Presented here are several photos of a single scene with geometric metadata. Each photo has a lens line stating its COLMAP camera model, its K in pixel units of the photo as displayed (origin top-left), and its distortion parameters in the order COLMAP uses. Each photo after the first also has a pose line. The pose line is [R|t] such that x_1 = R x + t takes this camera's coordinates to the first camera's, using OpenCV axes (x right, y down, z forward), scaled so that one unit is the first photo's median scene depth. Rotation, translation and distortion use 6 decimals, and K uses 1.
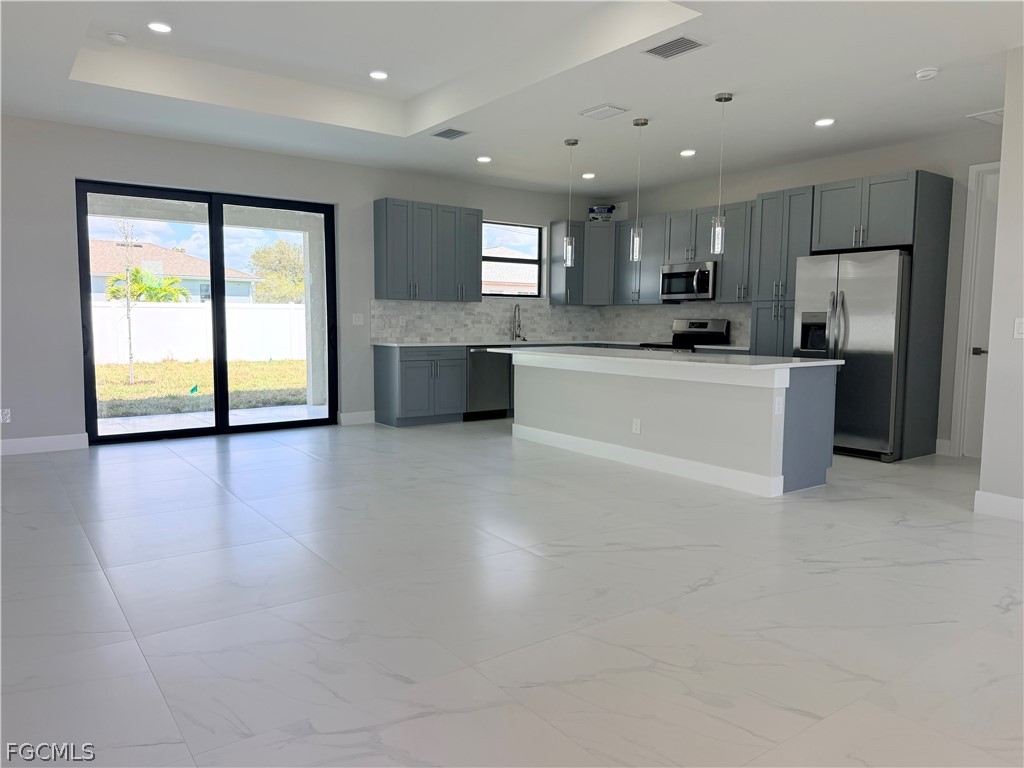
lens RADIAL K [[722.5, 0, 508.9], [0, 722.5, 388.8], [0, 0, 1]] dist [0.059007, -0.083774]
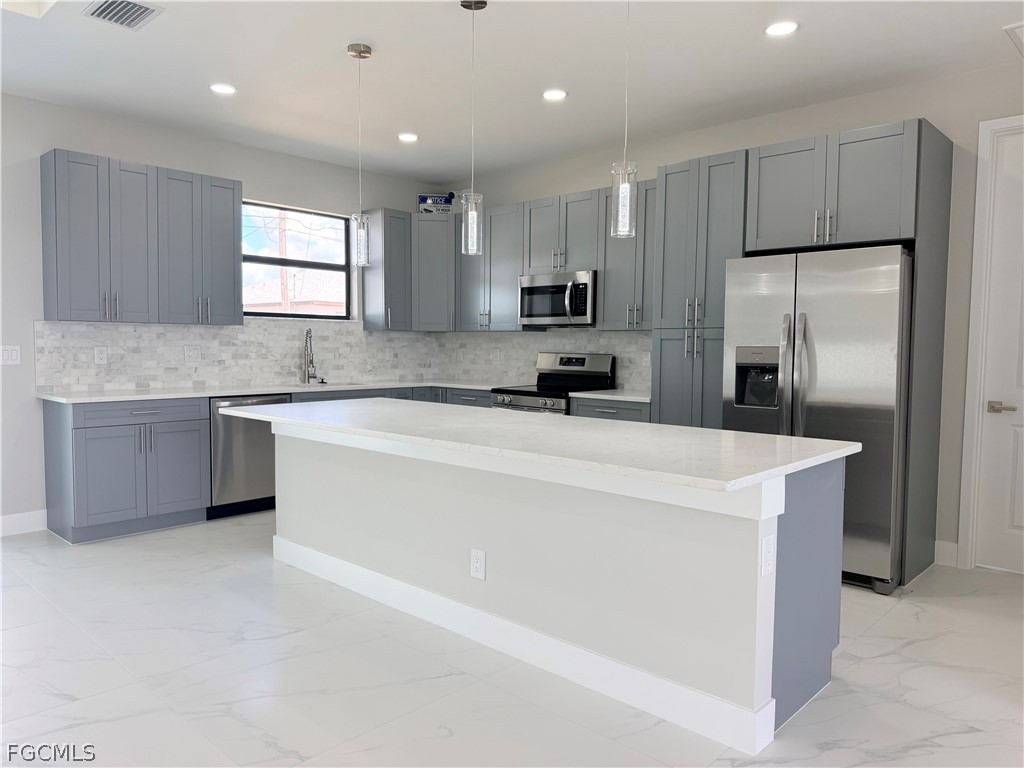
lens RADIAL K [[722.5, 0, 512.7], [0, 722.5, 387.3], [0, 0, 1]] dist [0.059007, -0.083774]
pose [[0.981301, -0.010371, 0.192197, 0.072898], [0.017005, 0.999314, -0.032902, -0.042156], [-0.191724, 0.035555, 0.980805, 0.338814]]
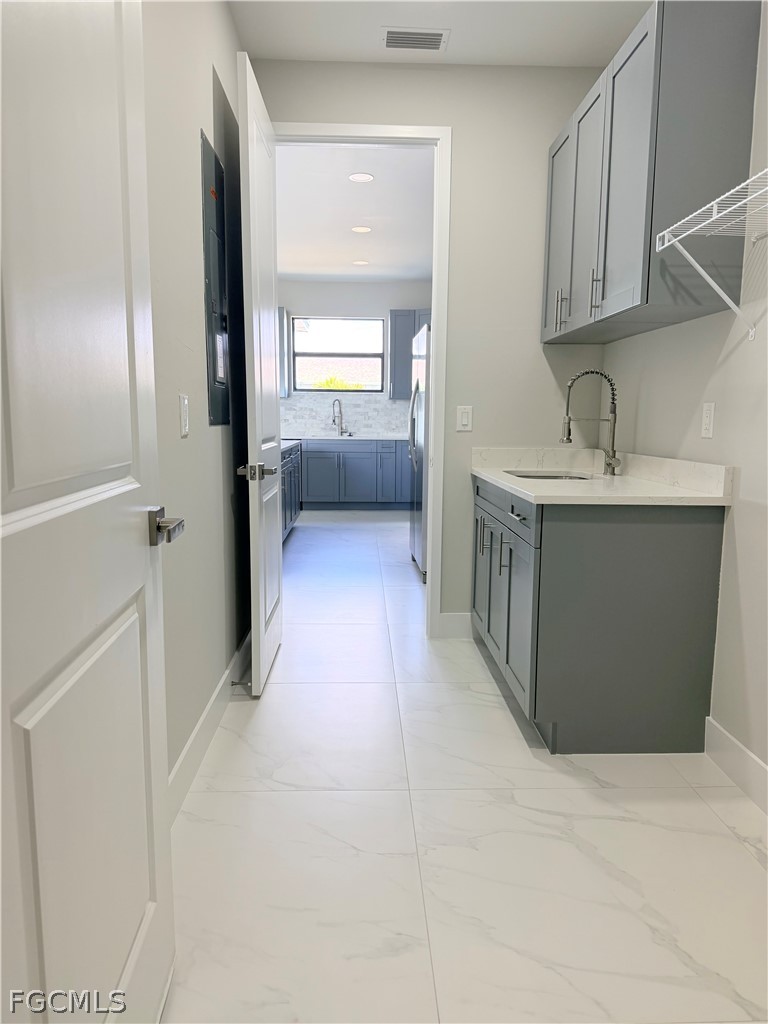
lens RADIAL K [[697.6, 0, 403.5], [0, 697.6, 532.3], [0, 0, 1]] dist [0.019889, -0.000303]
pose [[0.842824, 0.086832, -0.531138, 0.674562], [-0.054750, 0.995612, 0.075885, -0.012937], [0.535397, -0.034878, 0.843880, 0.243475]]
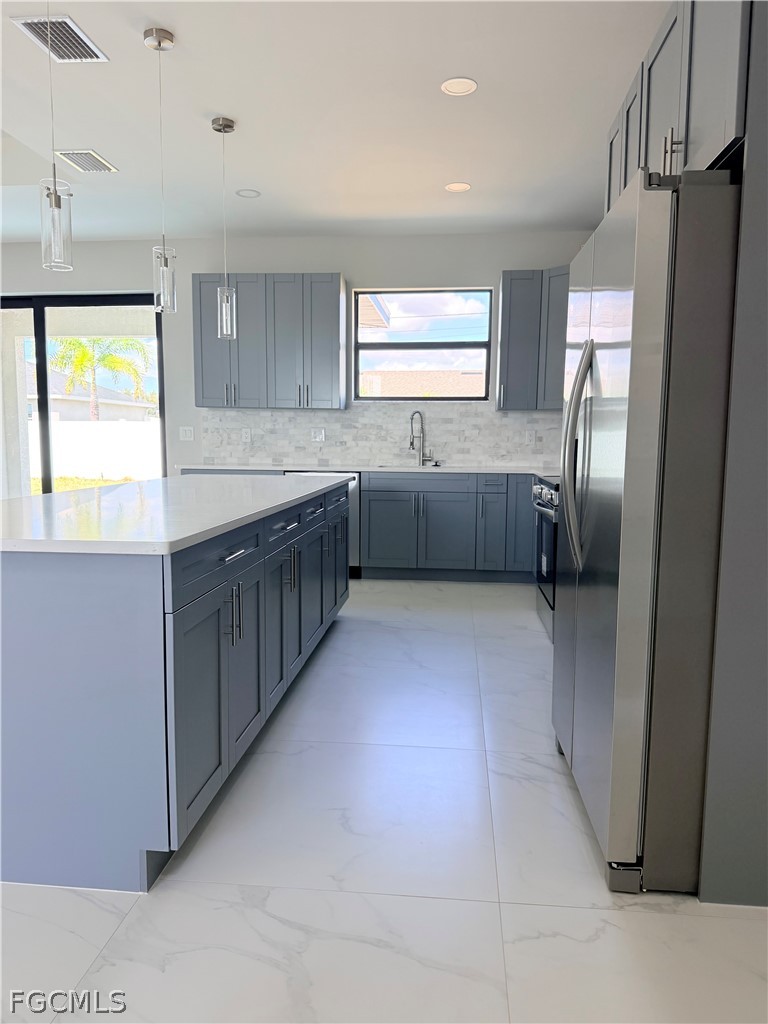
lens RADIAL K [[722.5, 0, 379.6], [0, 722.5, 519.9], [0, 0, 1]] dist [0.059007, -0.083774]
pose [[0.742358, 0.073673, -0.665940, 0.473890], [-0.066770, 0.997123, 0.035880, -0.042332], [0.666668, 0.017829, 0.745142, 0.524039]]
